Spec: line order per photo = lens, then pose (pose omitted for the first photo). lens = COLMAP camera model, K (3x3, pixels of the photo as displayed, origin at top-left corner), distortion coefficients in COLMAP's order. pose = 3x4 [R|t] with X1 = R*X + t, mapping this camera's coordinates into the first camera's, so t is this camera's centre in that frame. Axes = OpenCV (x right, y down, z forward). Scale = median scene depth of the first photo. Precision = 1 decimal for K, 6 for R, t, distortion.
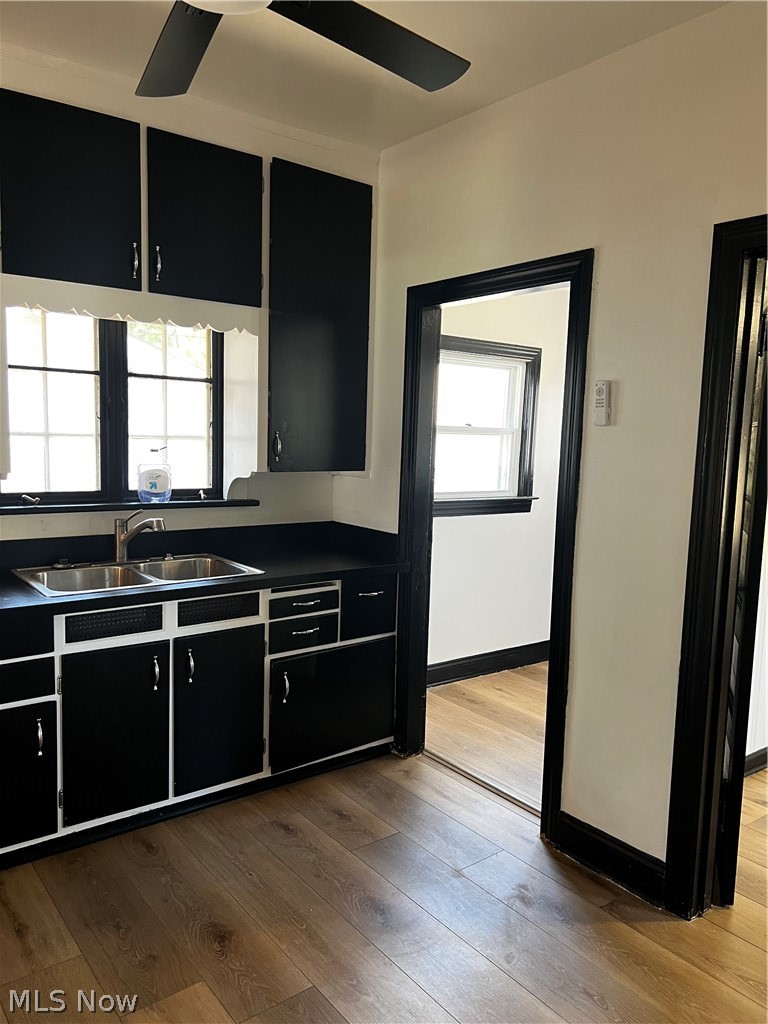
lens RADIAL K [[774.3, 0, 384.9], [0, 774.3, 517.6], [0, 0, 1]] dist [0.065927, -0.085606]
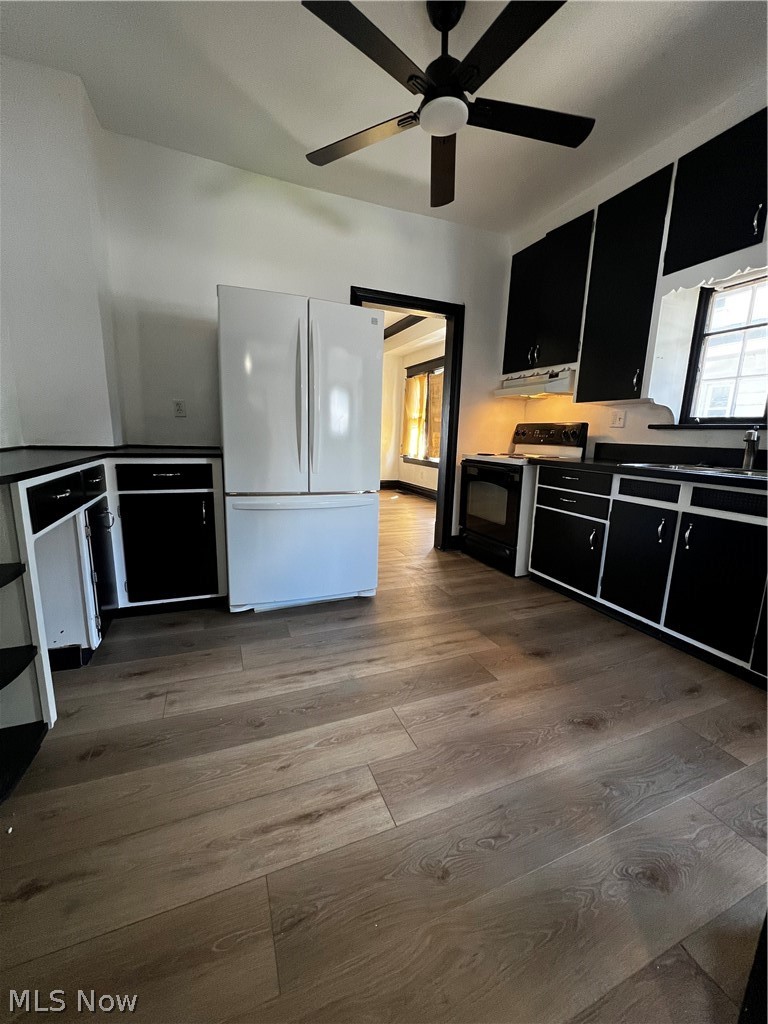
lens RADIAL K [[411.4, 0, 384.0], [0, 411.4, 512.0], [0, 0, 1]] dist [-0.003728, -0.000002]
pose [[-0.267430, 0.145316, -0.952557, 0.505041], [-0.150319, 0.970168, 0.190204, 0.090139], [0.951780, 0.194053, -0.237608, 0.624332]]
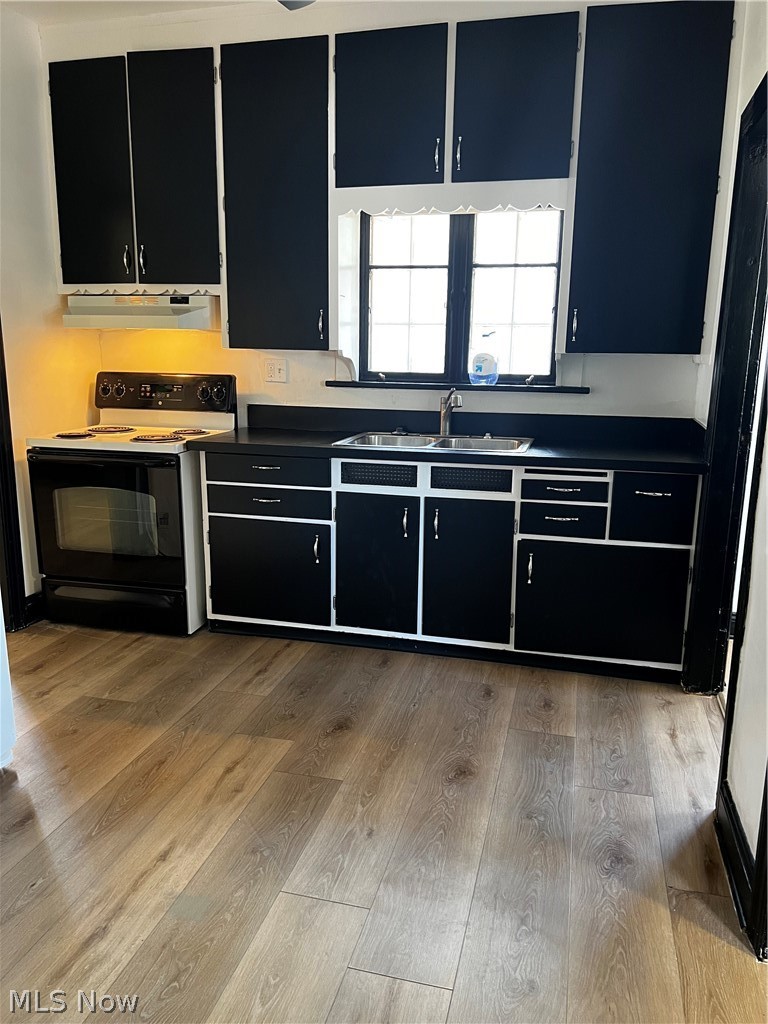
lens RADIAL K [[774.3, 0, 384.9], [0, 774.3, 517.6], [0, 0, 1]] dist [0.065927, -0.085606]
pose [[0.608822, 0.148472, -0.779289, 0.535859], [-0.088862, 0.988911, 0.118986, 0.051162], [0.788314, -0.003192, 0.615265, 0.237931]]
